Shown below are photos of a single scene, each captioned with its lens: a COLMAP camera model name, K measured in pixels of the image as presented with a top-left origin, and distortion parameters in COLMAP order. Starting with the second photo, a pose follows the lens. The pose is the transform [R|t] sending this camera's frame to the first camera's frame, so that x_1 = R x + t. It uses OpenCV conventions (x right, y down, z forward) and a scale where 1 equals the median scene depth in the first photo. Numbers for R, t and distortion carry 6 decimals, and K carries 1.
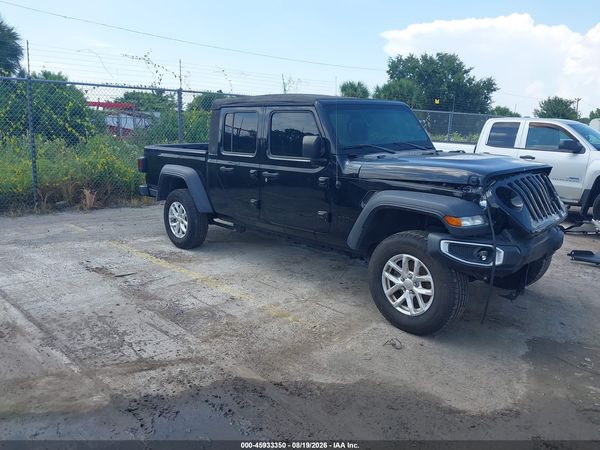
lens RADIAL K [[475.9, 0, 302.1], [0, 475.9, 213.7], [0, 0, 1]] dist [0.022407, -0.036754]
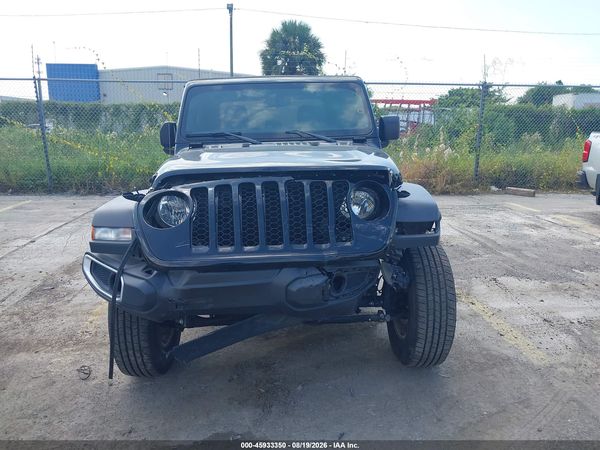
lens RADIAL K [[475.9, 0, 297.2], [0, 475.9, 226.2], [0, 0, 1]] dist [0.022407, -0.036754]
pose [[0.772930, 0.120943, -0.622858, 0.697498], [-0.102327, 0.992575, 0.065752, -0.048364], [0.626186, 0.012914, 0.779567, 0.417014]]
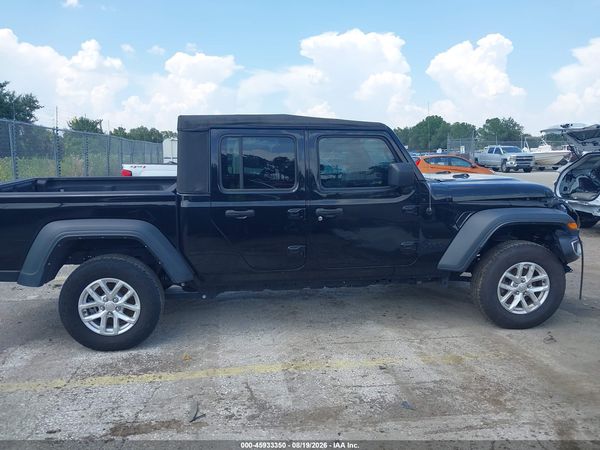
lens RADIAL K [[475.9, 0, 297.2], [0, 475.9, 209.1], [0, 0, 1]] dist [0.022407, -0.036754]
pose [[0.589616, -0.112207, 0.799852, -0.769520], [0.150163, 0.988266, 0.027946, -0.118699], [-0.793602, 0.103631, 0.599547, 0.552331]]
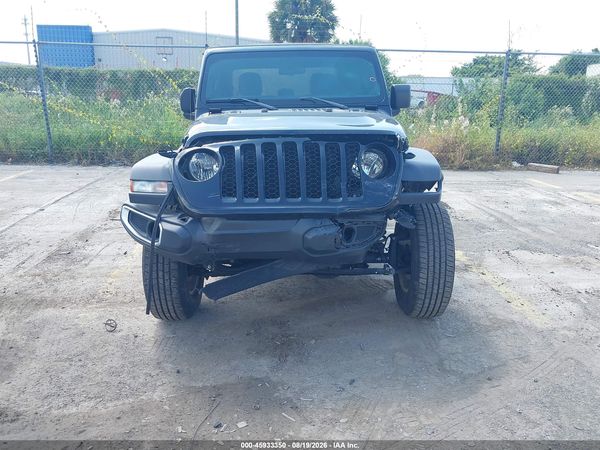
lens RADIAL K [[515.9, 0, 301.6], [0, 515.9, 225.1], [0, 0, 1]] dist [0.026238, -0.045939]
pose [[0.766243, 0.152936, -0.624086, 0.743093], [-0.112846, 0.988195, 0.103613, -0.033696], [0.632565, -0.008967, 0.774456, 0.354032]]
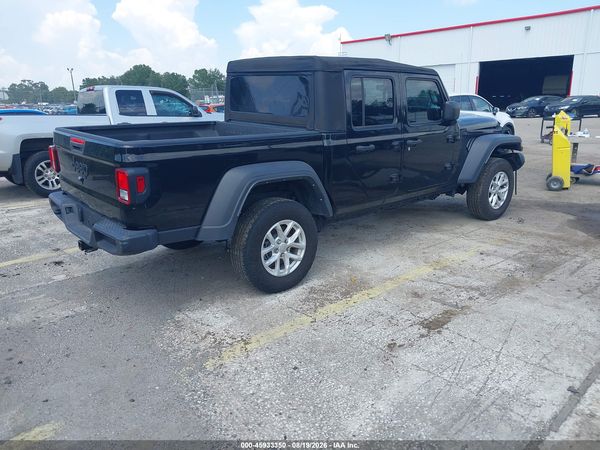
lens RADIAL K [[475.9, 0, 294.2], [0, 475.9, 222.7], [0, 0, 1]] dist [0.022407, -0.036754]
pose [[0.046866, -0.262020, 0.963924, -1.097711], [0.185735, 0.950442, 0.249324, -0.220571], [-0.981482, 0.167349, 0.093210, 1.193659]]
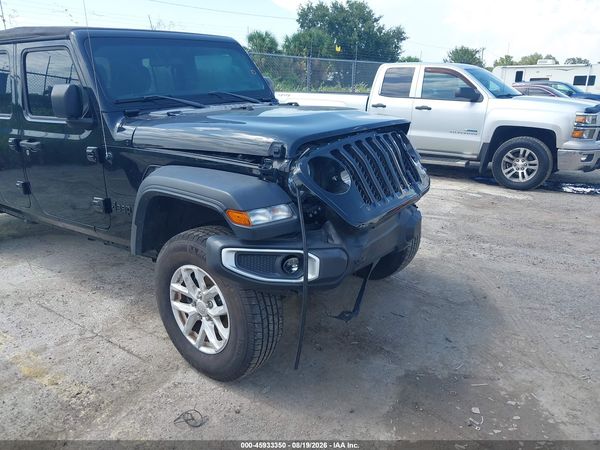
lens RADIAL K [[475.9, 0, 302.1], [0, 475.9, 214.9], [0, 0, 1]] dist [0.022407, -0.036754]
pose [[0.986403, -0.061830, 0.152268, 0.232799], [0.047276, 0.994120, 0.097418, -0.033796], [-0.157396, -0.088895, 0.983526, 0.285871]]
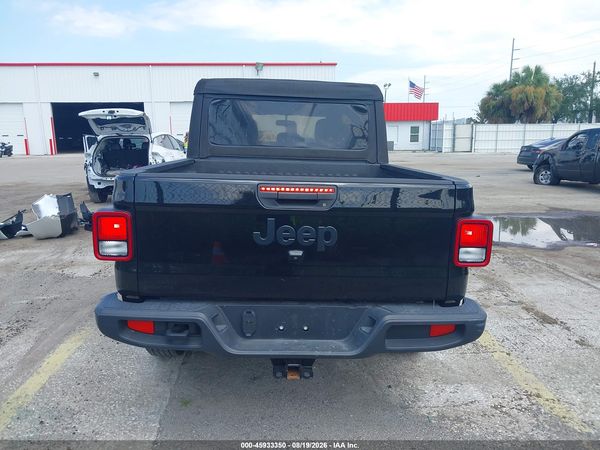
lens RADIAL K [[475.9, 0, 295.0], [0, 475.9, 214.2], [0, 0, 1]] dist [0.022407, -0.036754]
pose [[-0.750204, -0.113570, 0.651380, -0.648472], [0.107944, 0.950886, 0.290110, -0.321752], [-0.652336, 0.287954, -0.701099, 1.877958]]
